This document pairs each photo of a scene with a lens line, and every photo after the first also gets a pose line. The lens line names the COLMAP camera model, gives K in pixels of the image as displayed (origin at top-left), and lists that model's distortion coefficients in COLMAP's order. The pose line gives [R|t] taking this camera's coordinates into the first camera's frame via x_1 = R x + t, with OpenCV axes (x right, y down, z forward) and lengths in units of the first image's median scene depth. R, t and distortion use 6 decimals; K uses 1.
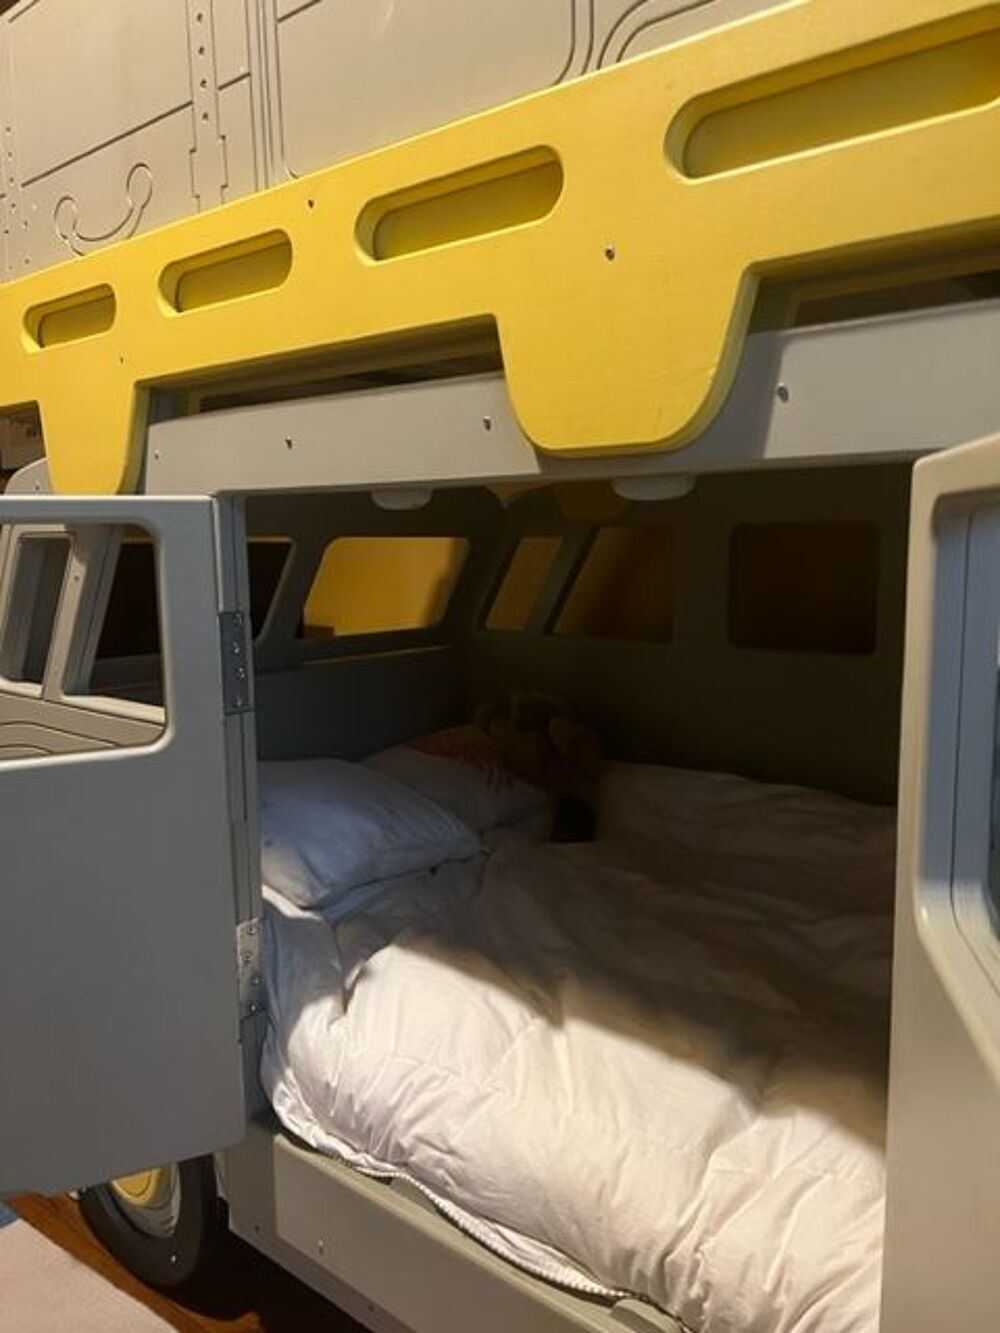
lens RADIAL K [[1008.7, 0, 515.4], [0, 1008.7, 663.1], [0, 0, 1]] dist [0.006686, -0.000509]
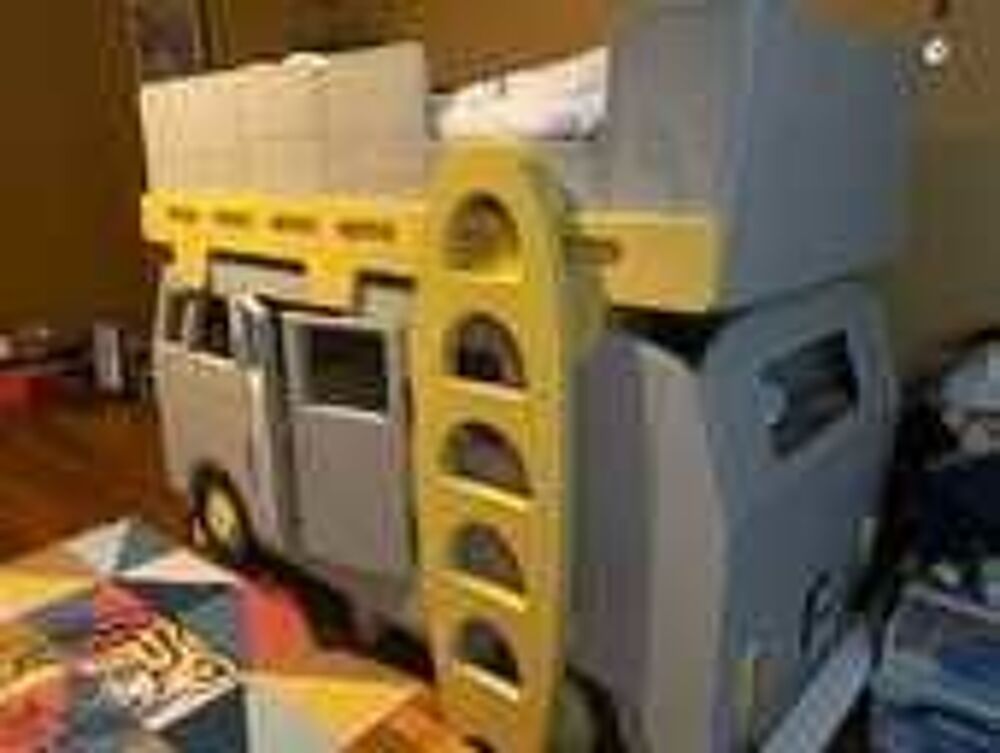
lens RADIAL K [[756.7, 0, 500.0], [0, 756.7, 376.5], [0, 0, 1]] dist [0.006686, -0.000509]
pose [[0.999151, 0.011698, -0.039501, 0.536889], [-0.005894, 0.989566, 0.143963, -0.233809], [0.040773, -0.143608, 0.988794, -1.121781]]
